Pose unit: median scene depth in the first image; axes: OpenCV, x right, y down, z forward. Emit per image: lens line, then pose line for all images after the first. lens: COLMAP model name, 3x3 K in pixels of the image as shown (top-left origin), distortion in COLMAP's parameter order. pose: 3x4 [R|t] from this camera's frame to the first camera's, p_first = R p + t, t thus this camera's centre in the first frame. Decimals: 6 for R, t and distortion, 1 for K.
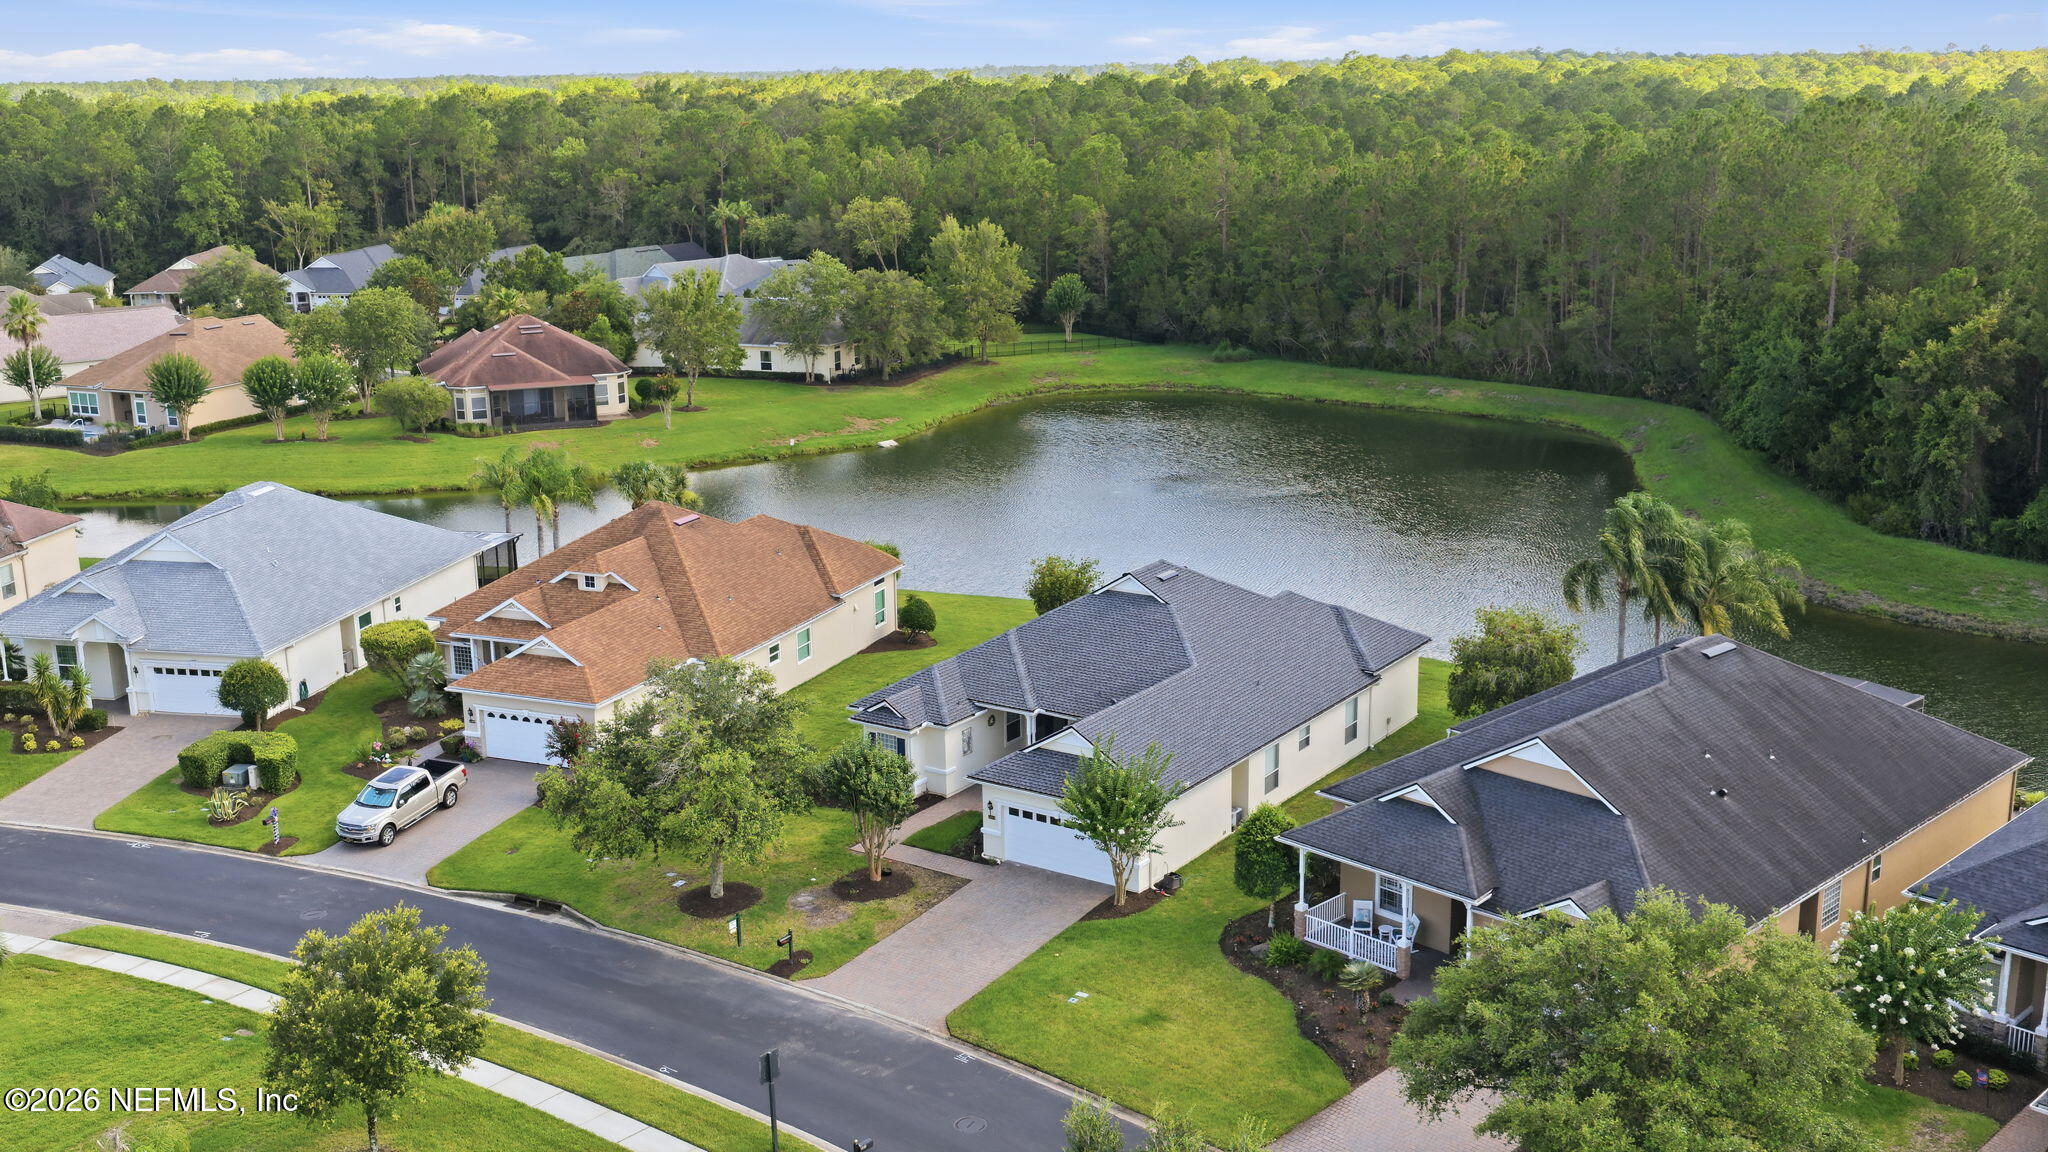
lens RADIAL K [[1995.2, 0, 1024.0], [0, 1995.2, 576.0], [0, 0, 1]] dist [-0.001093, -0.009233]
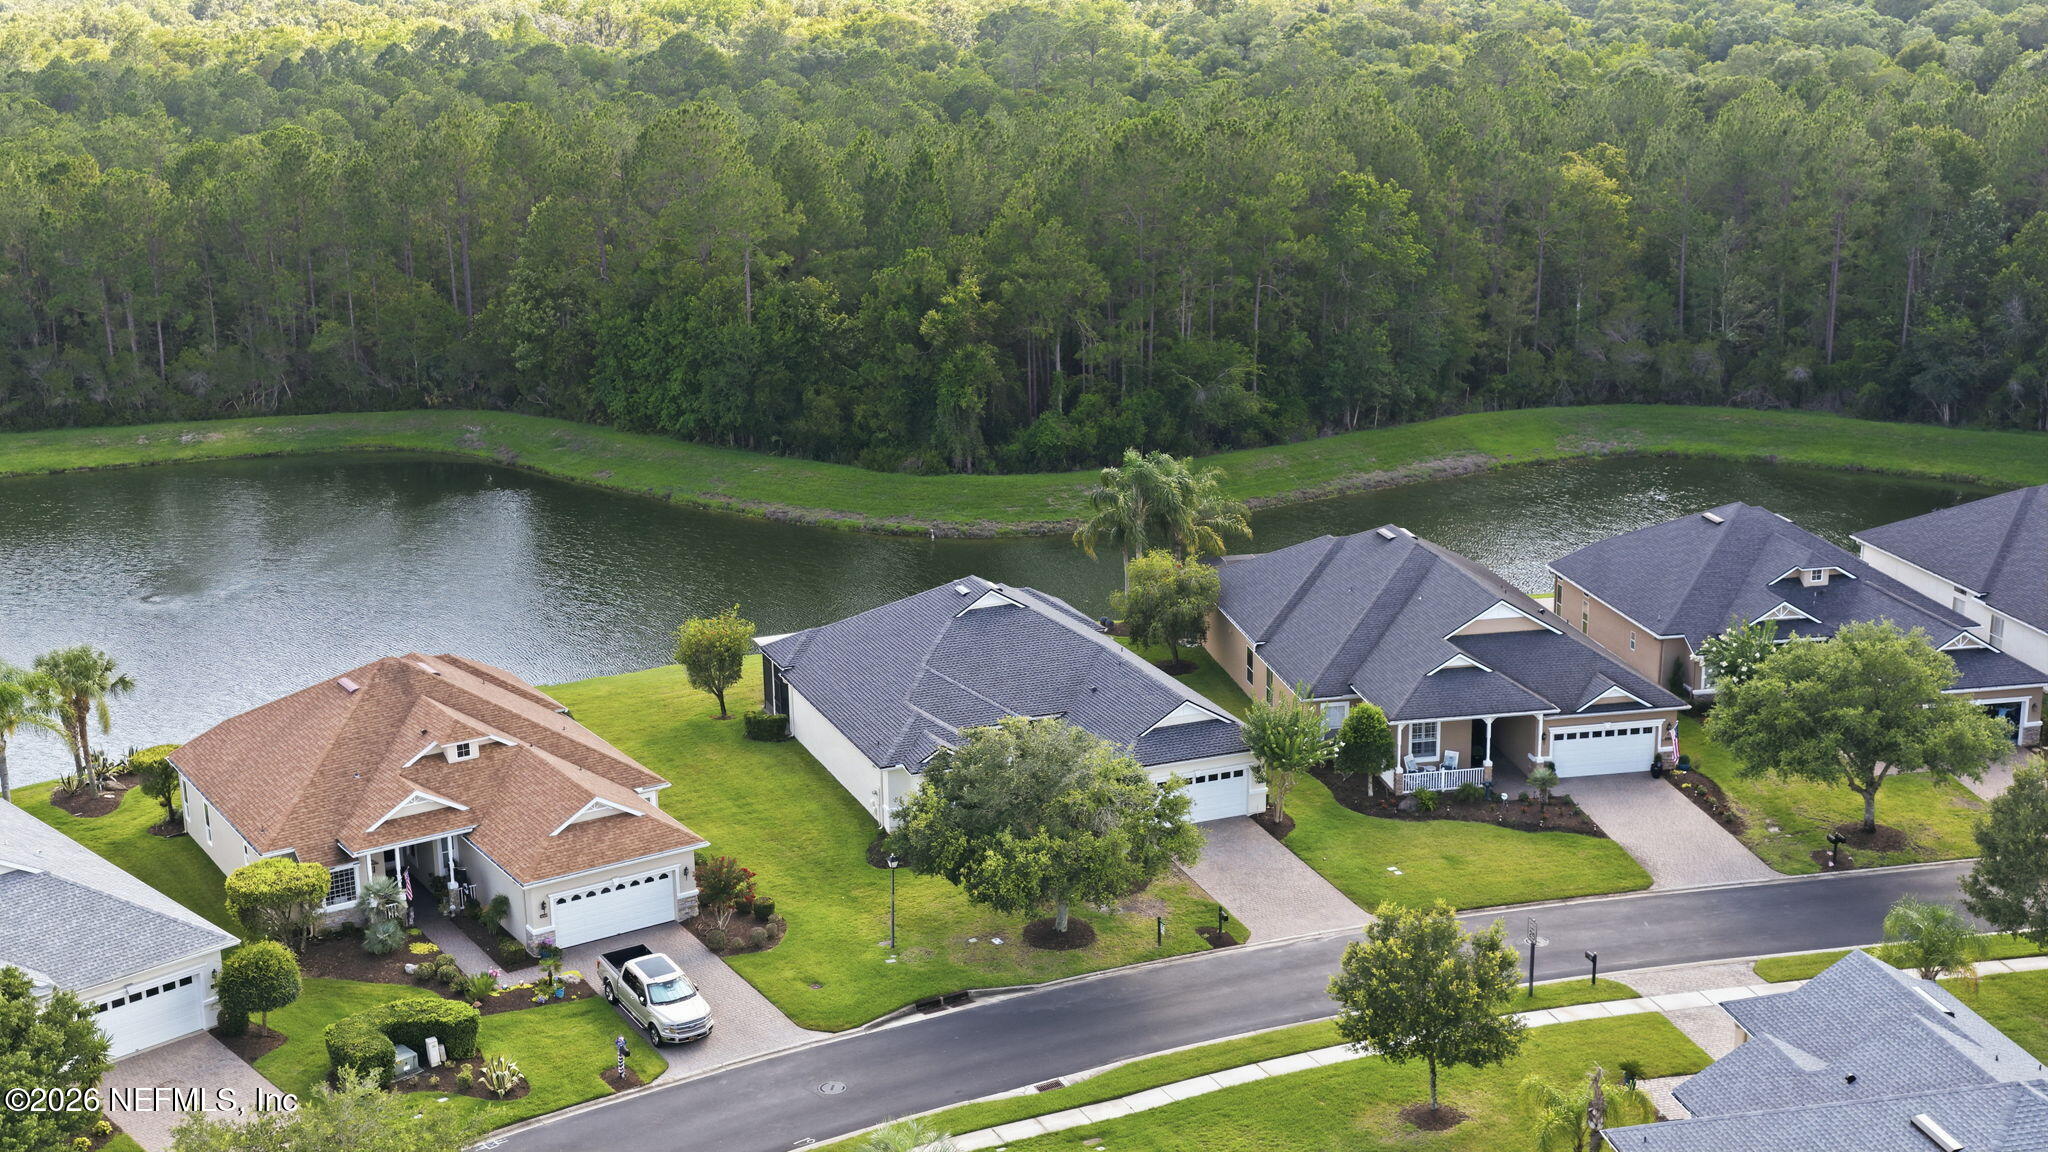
lens RADIAL K [[2299.9, 0, 1024.0], [0, 2299.9, 576.0], [0, 0, 1]] dist [-0.008921, -0.003186]
pose [[0.568037, -0.208469, 0.796163, -0.421294], [0.211283, 0.971904, 0.103742, -0.061015], [-0.795420, 0.109287, 0.596123, 0.093554]]
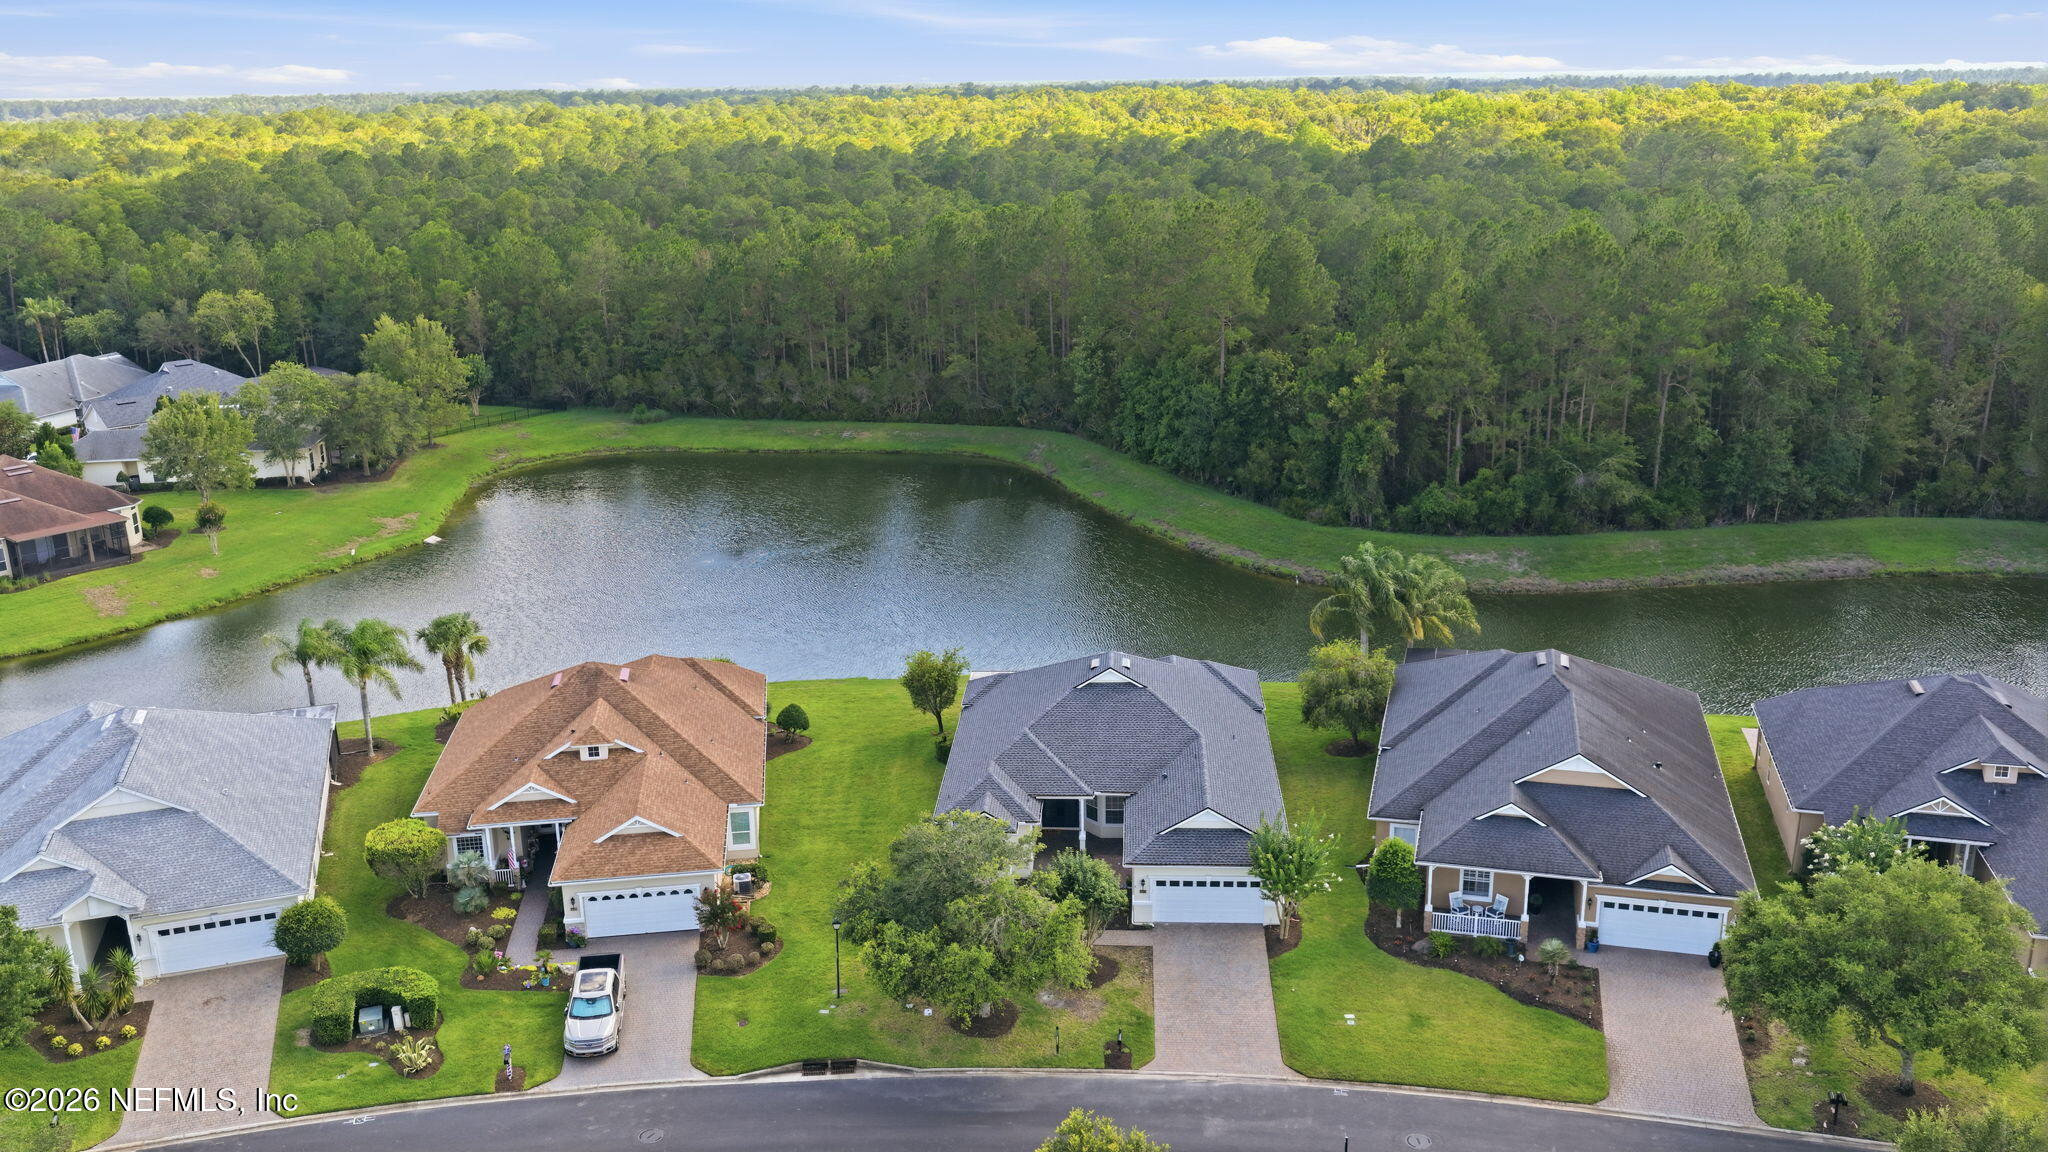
lens RADIAL K [[1665.9, 0, 1024.0], [0, 1665.9, 576.0], [0, 0, 1]] dist [-0.010104, 0.007071]
pose [[0.861287, -0.143125, 0.487546, -0.216359], [0.129179, 0.989661, 0.062323, -0.056981], [-0.491425, 0.009303, 0.870870, 0.053600]]
